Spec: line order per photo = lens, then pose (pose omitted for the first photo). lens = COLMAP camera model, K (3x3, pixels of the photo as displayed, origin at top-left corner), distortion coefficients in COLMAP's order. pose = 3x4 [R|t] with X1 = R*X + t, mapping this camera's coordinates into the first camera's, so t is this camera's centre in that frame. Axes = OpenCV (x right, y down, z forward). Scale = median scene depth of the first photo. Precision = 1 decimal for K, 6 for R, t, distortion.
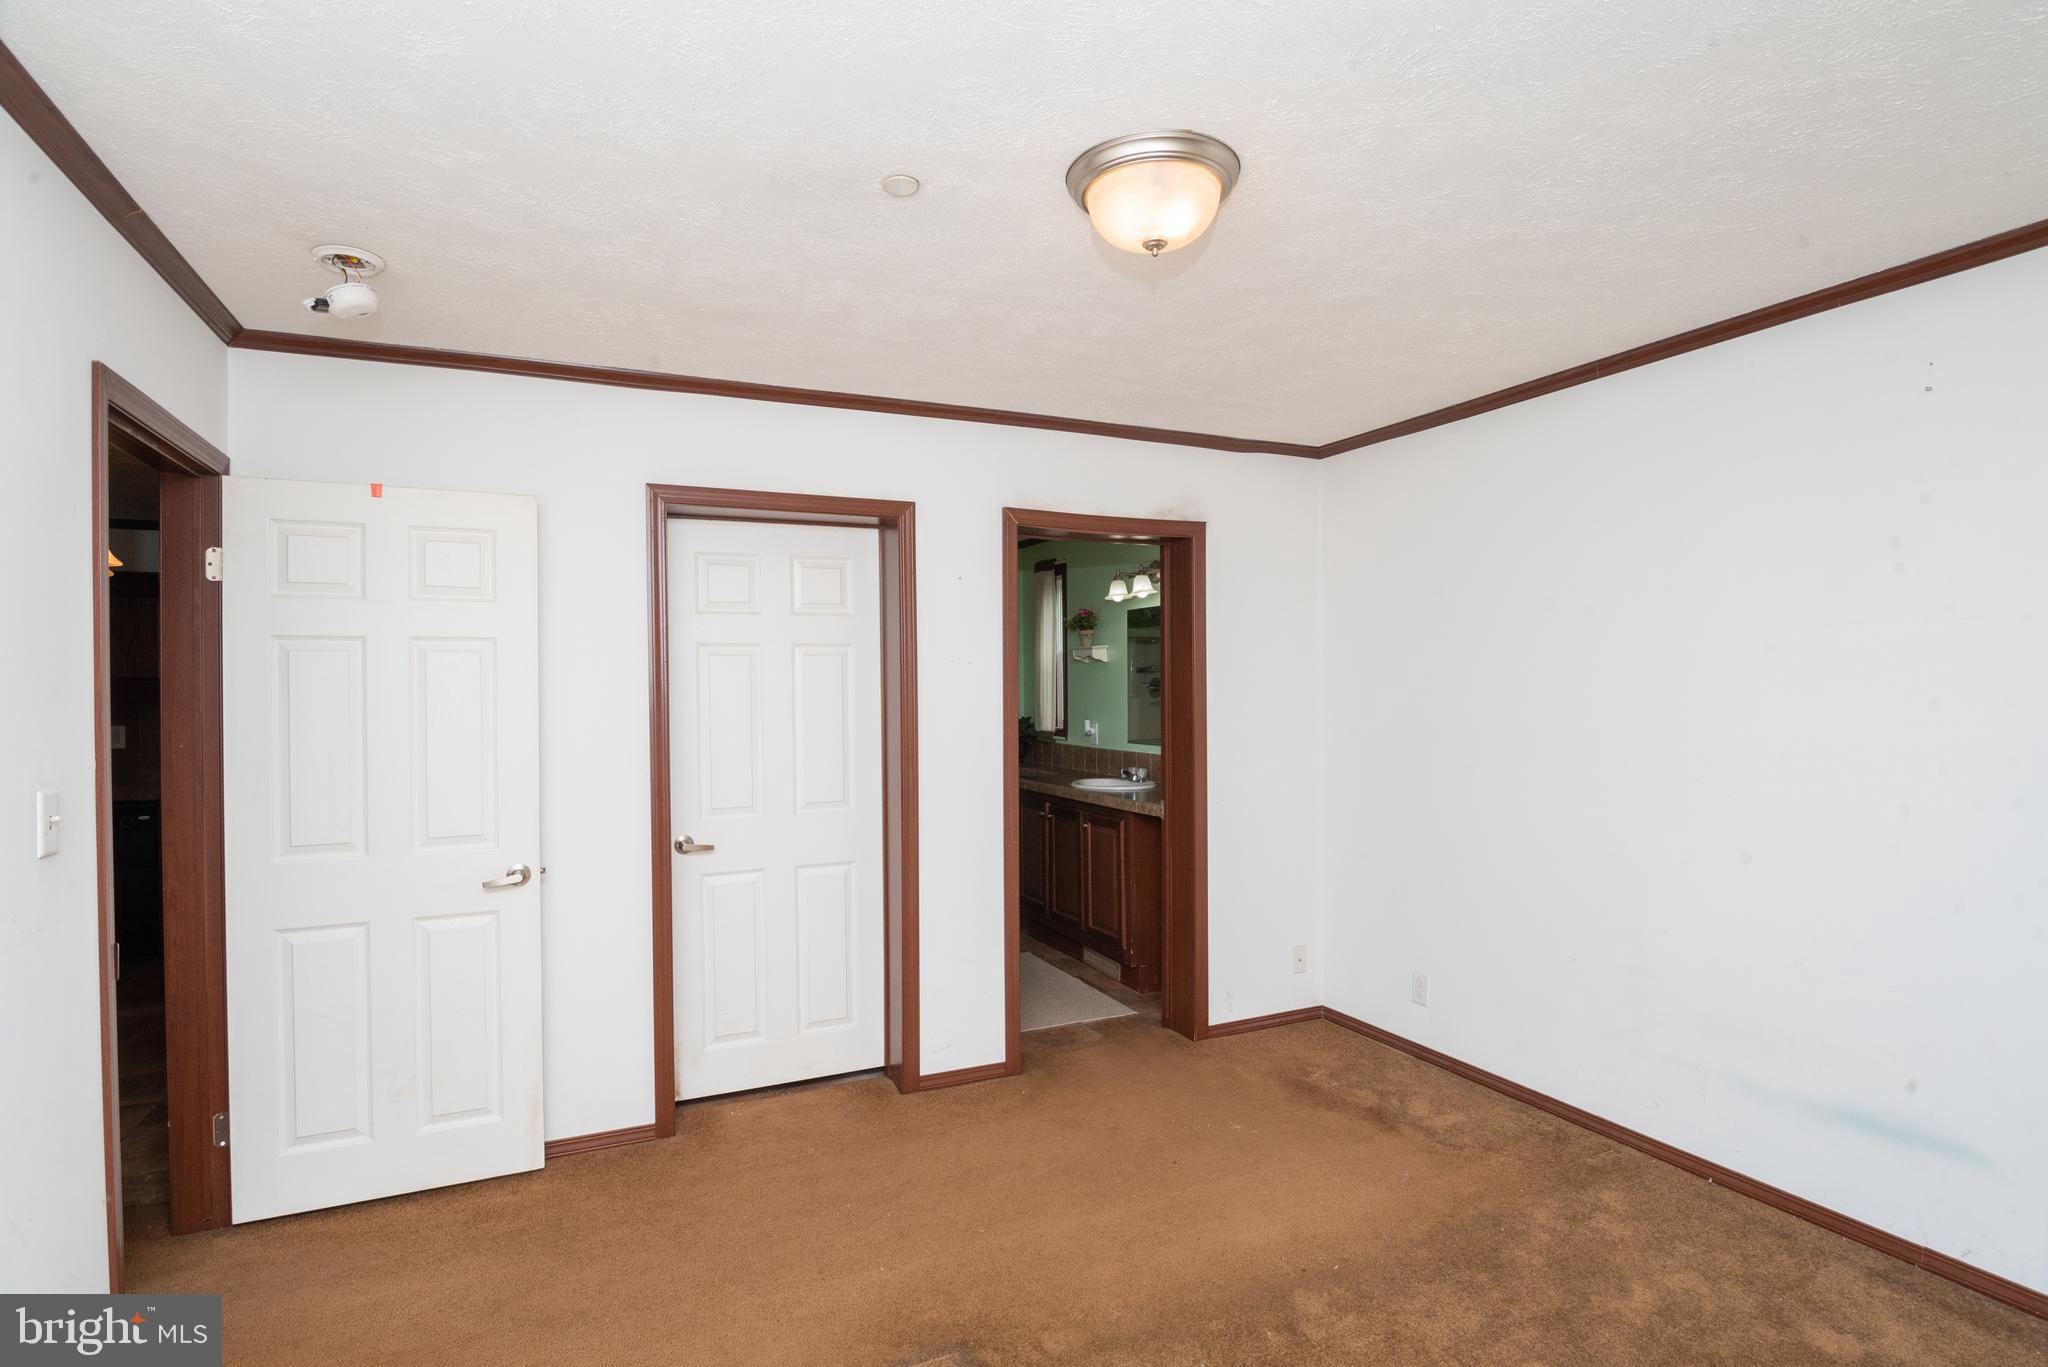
lens RADIAL K [[1013.7, 0, 1033.2], [0, 1013.7, 682.9], [0, 0, 1]] dist [-0.021091, -0.000225]
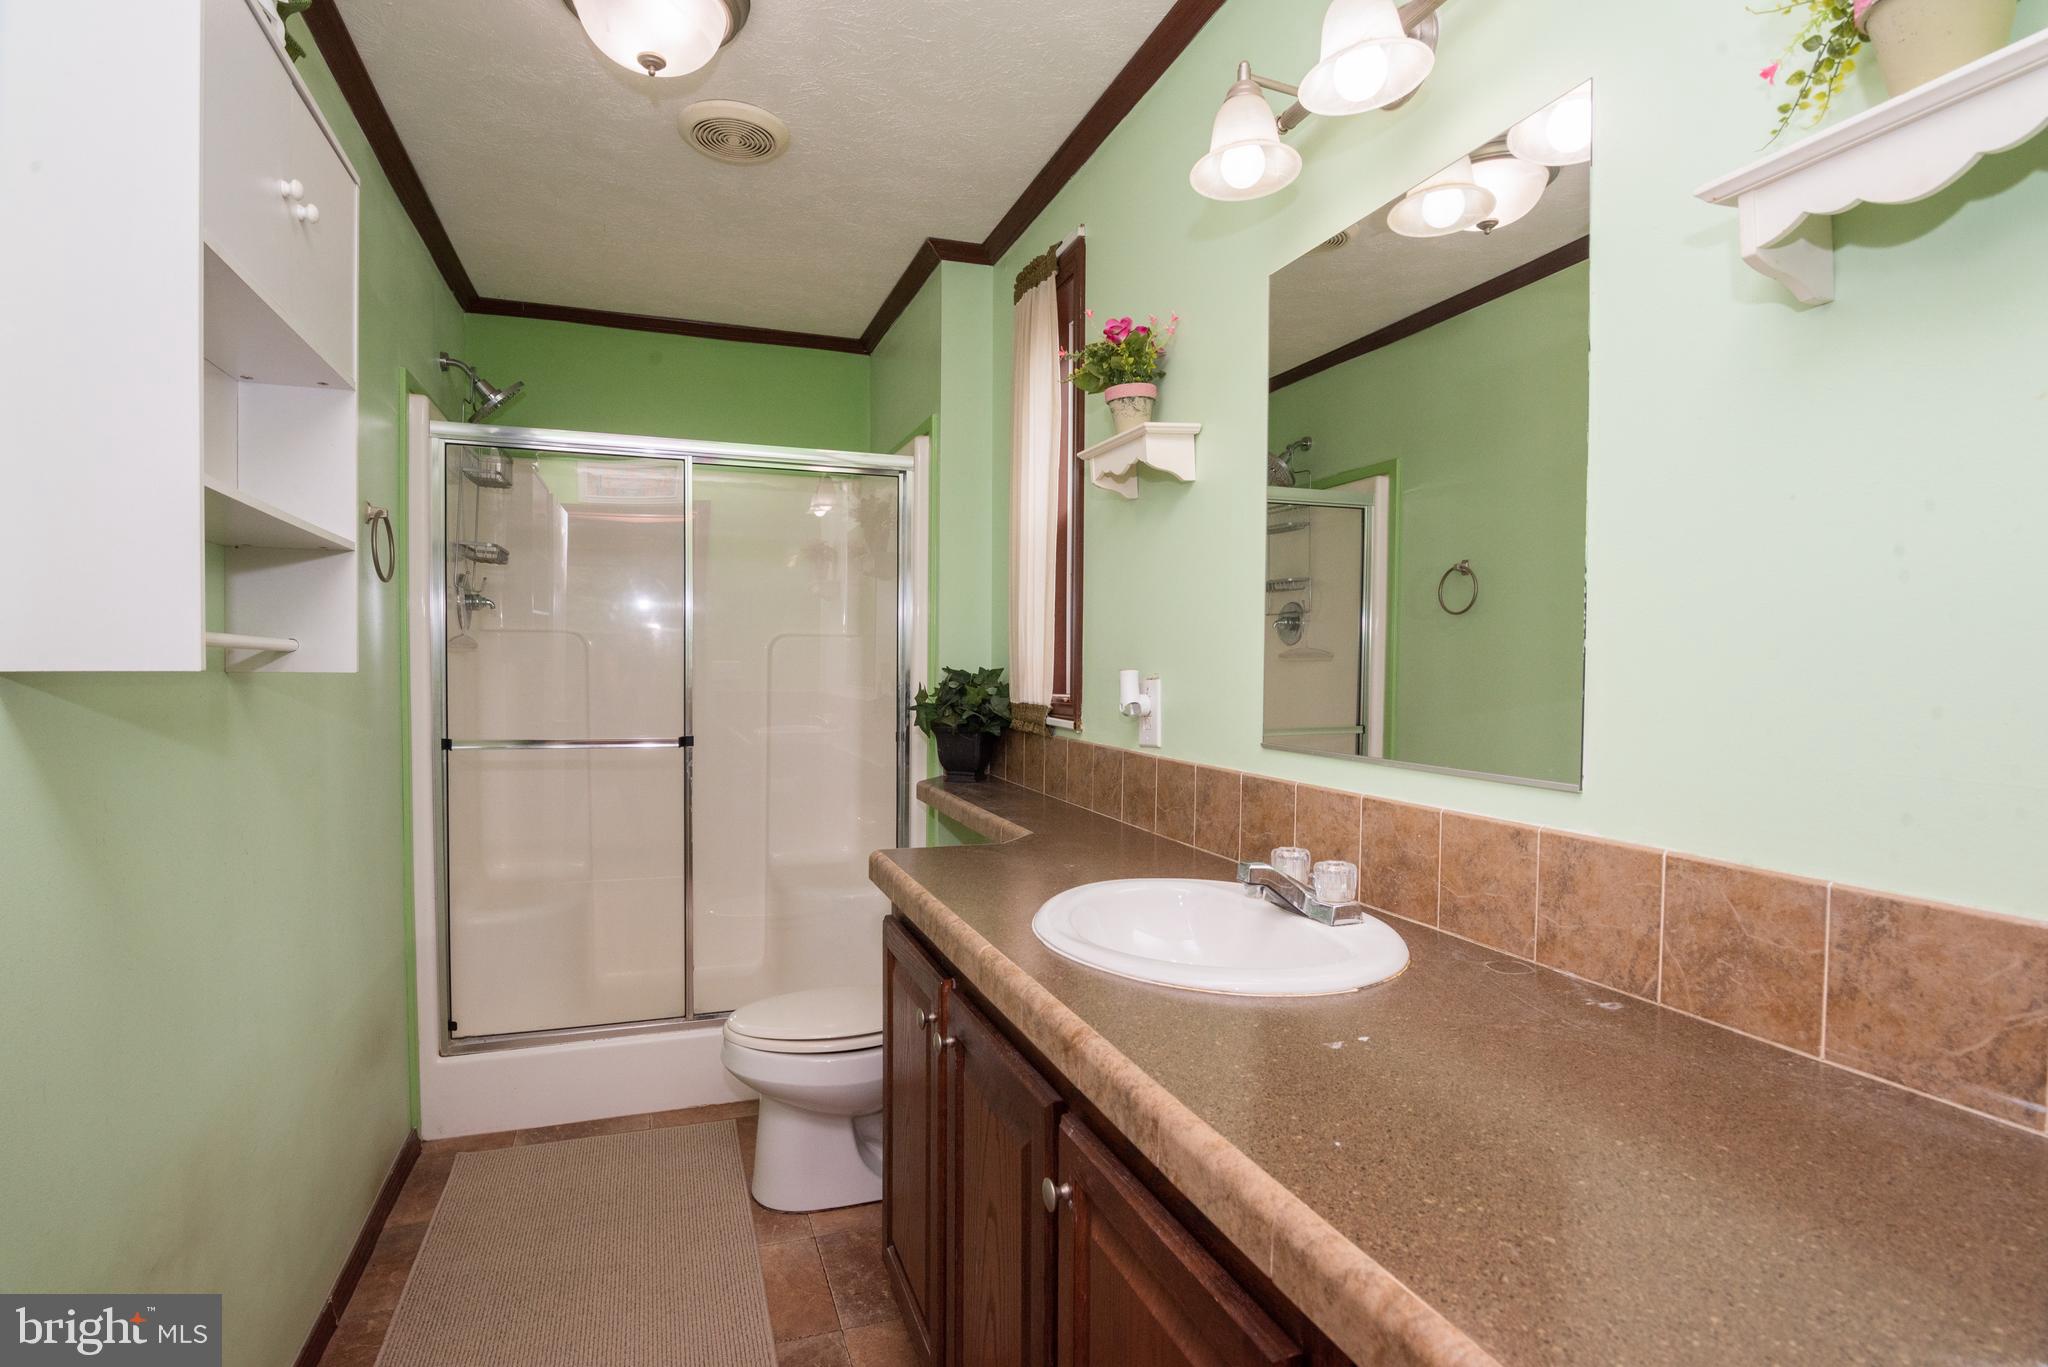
lens RADIAL K [[1013.7, 0, 1032.0], [0, 1013.7, 693.0], [0, 0, 1]] dist [-0.021091, -0.000225]
pose [[0.995781, 0.012170, -0.090953, 0.052326], [-0.009148, 0.999394, 0.033578, 0.033799], [0.091307, -0.032605, 0.995289, 0.681905]]
